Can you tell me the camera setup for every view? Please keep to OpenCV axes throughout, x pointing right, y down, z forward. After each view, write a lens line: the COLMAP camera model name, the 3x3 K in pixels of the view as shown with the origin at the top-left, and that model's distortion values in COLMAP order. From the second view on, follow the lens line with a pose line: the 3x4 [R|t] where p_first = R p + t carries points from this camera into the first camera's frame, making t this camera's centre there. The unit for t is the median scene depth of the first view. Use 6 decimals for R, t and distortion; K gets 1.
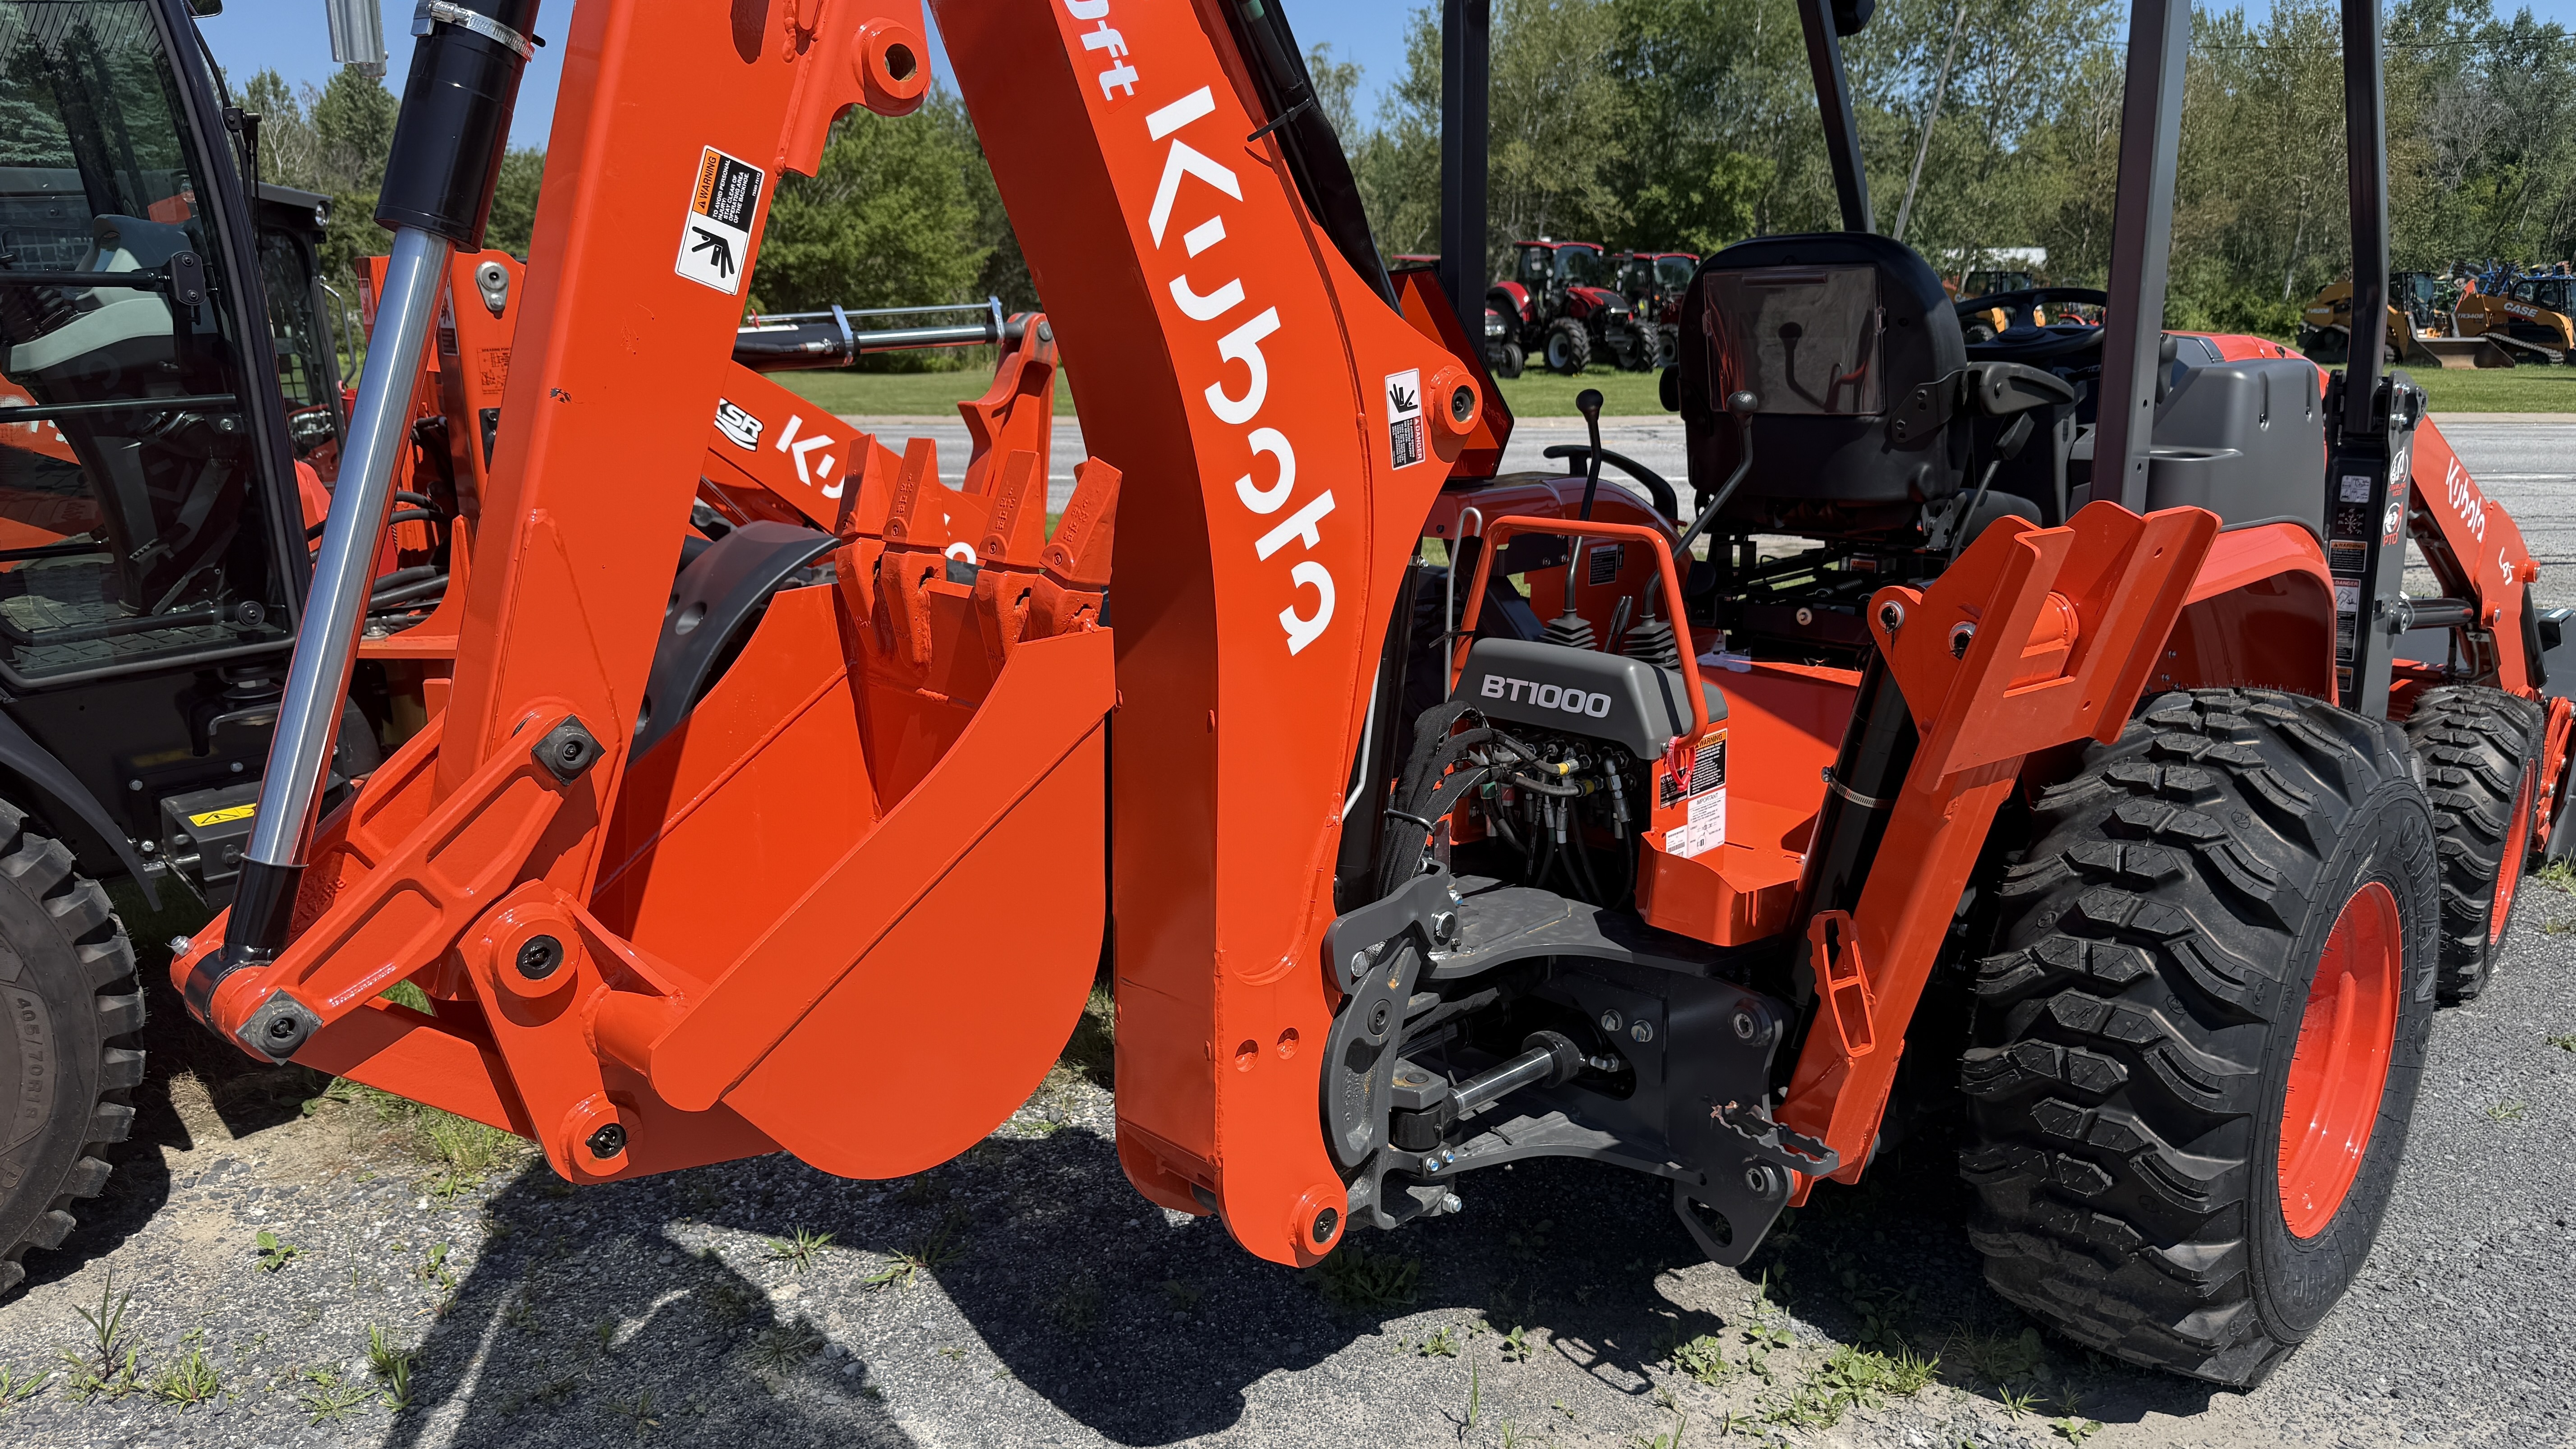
lens RADIAL K [[1779.5, 0, 1291.2], [0, 1779.5, 773.9], [0, 0, 1]] dist [0.057985, -0.076569]
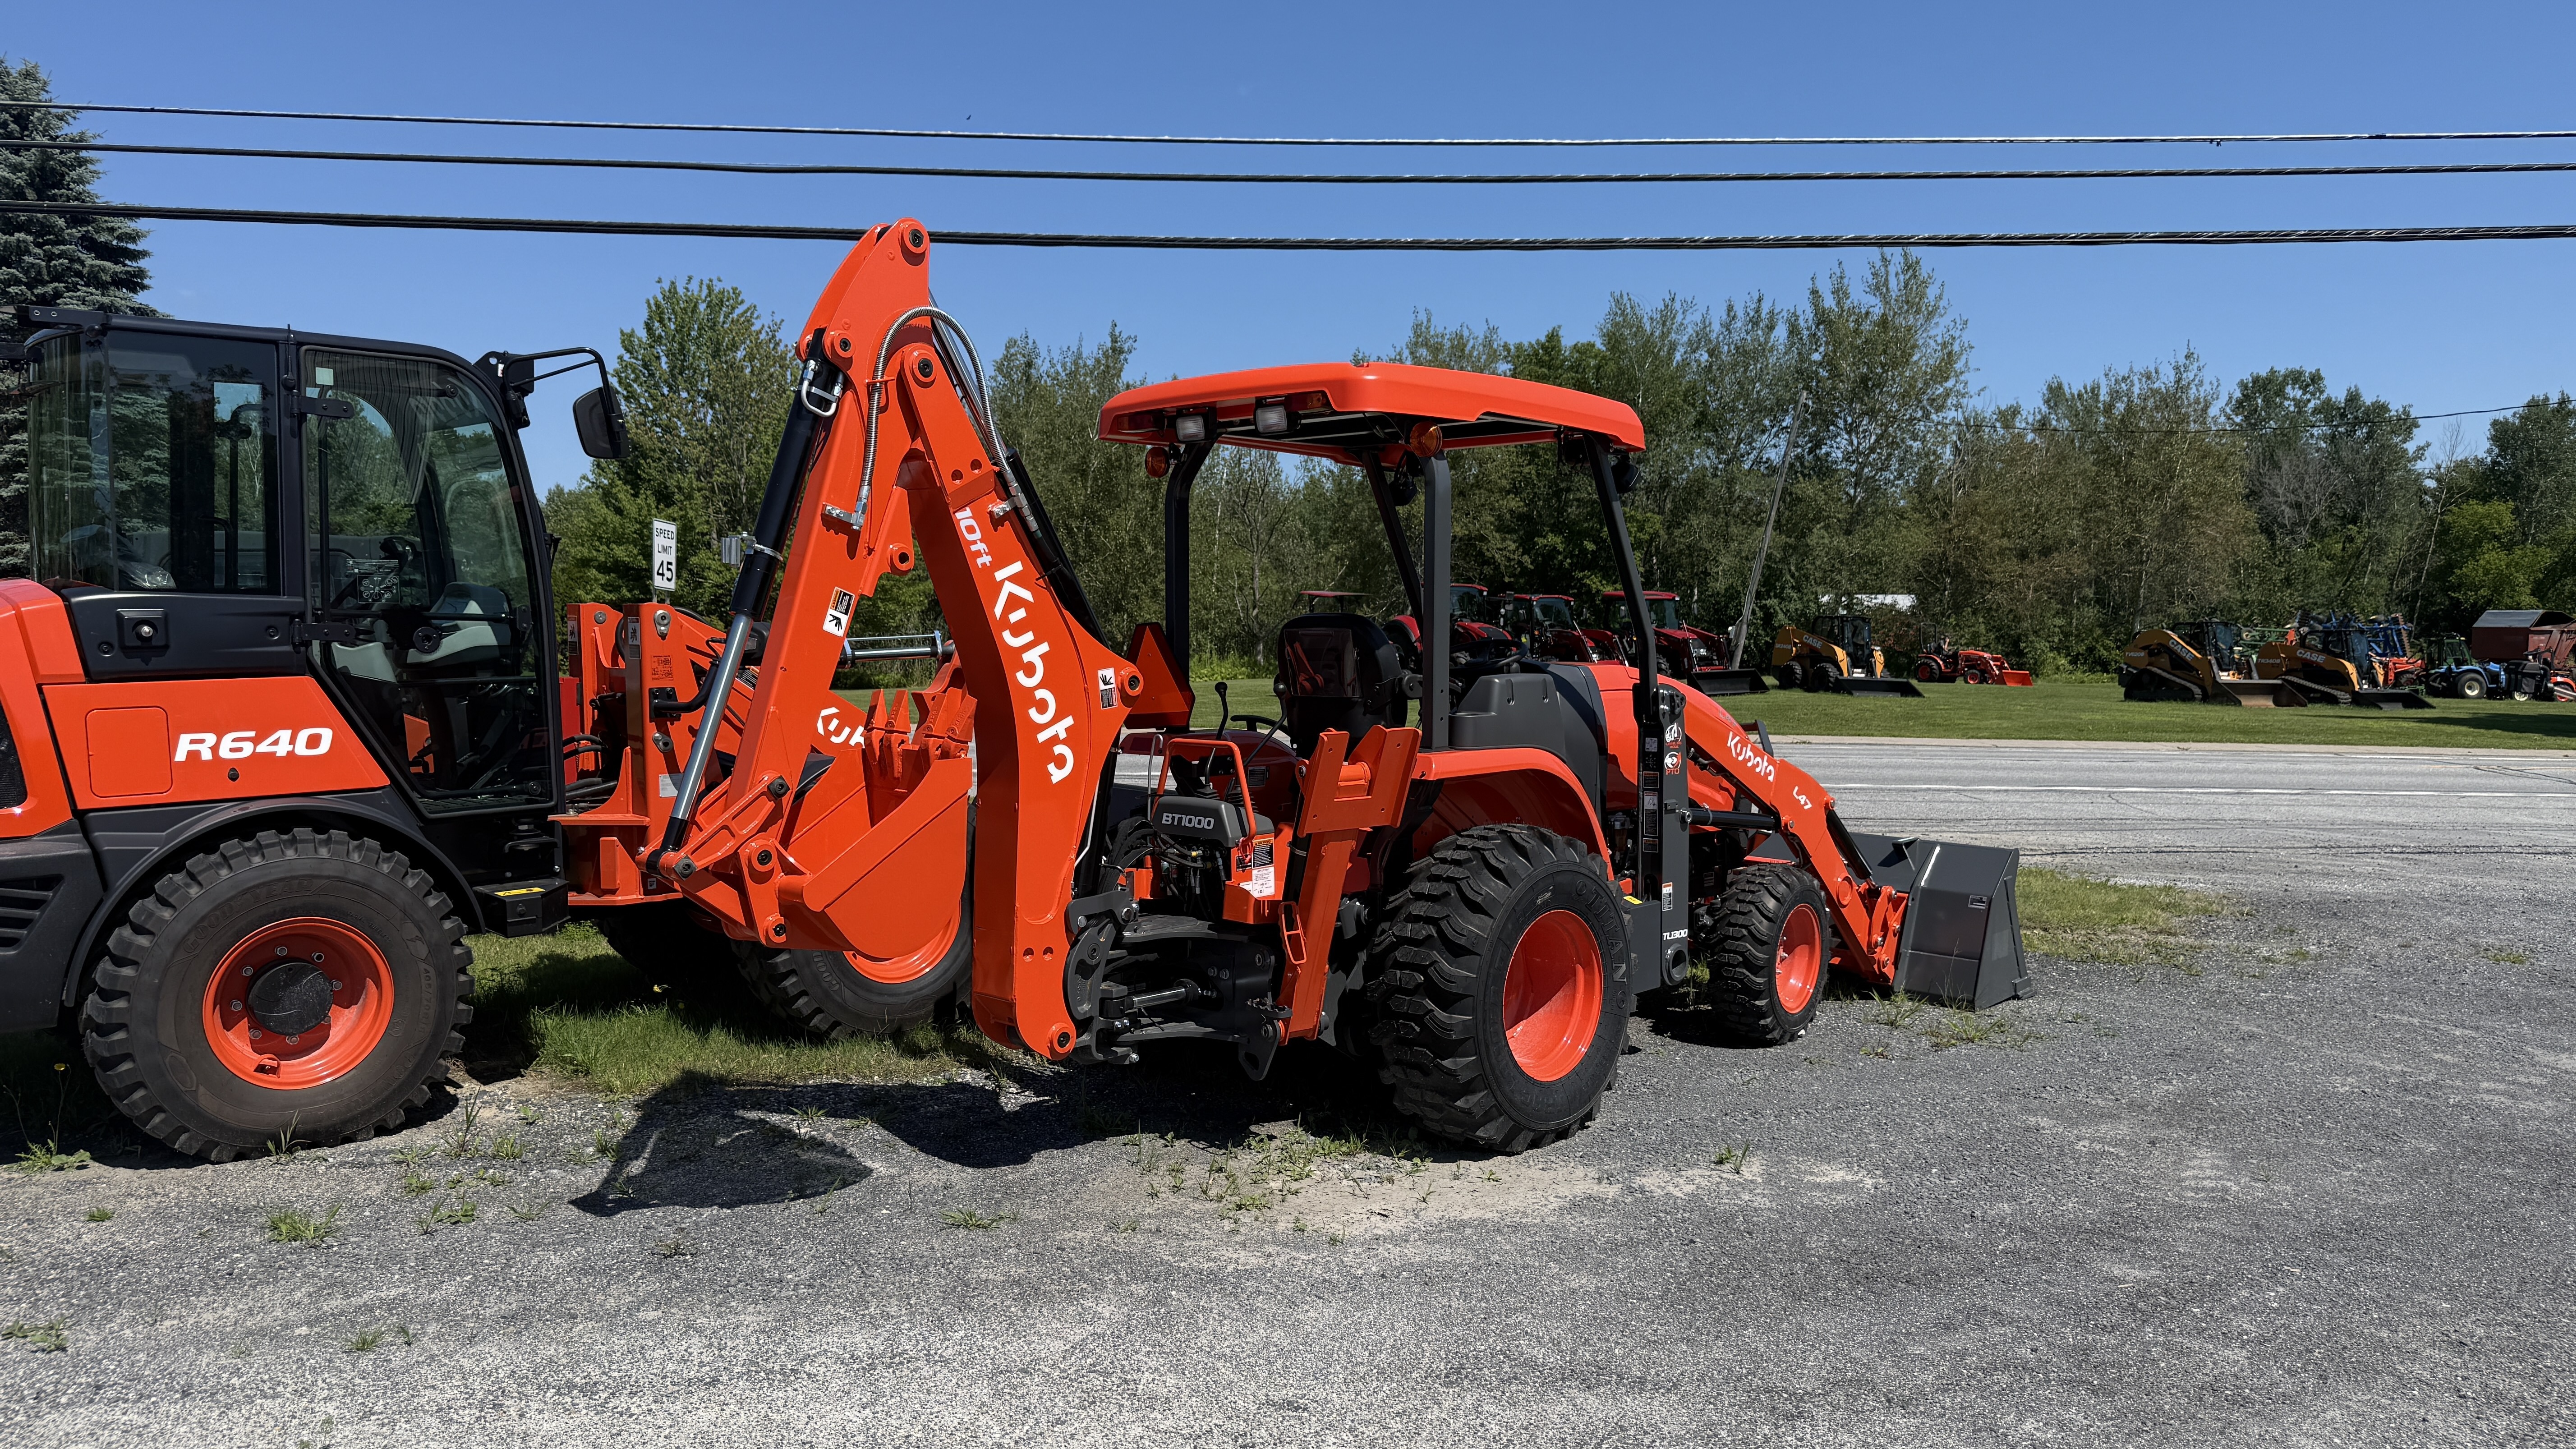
lens RADIAL K [[1821.0, 0, 1255.6], [0, 1821.0, 757.2], [0, 0, 1]] dist [0.108196, -0.173560]
pose [[0.999820, 0.015614, 0.010820, 0.194266], [-0.013314, 0.982235, -0.187184, 0.280162], [-0.013550, 0.187006, 0.982265, -1.118555]]
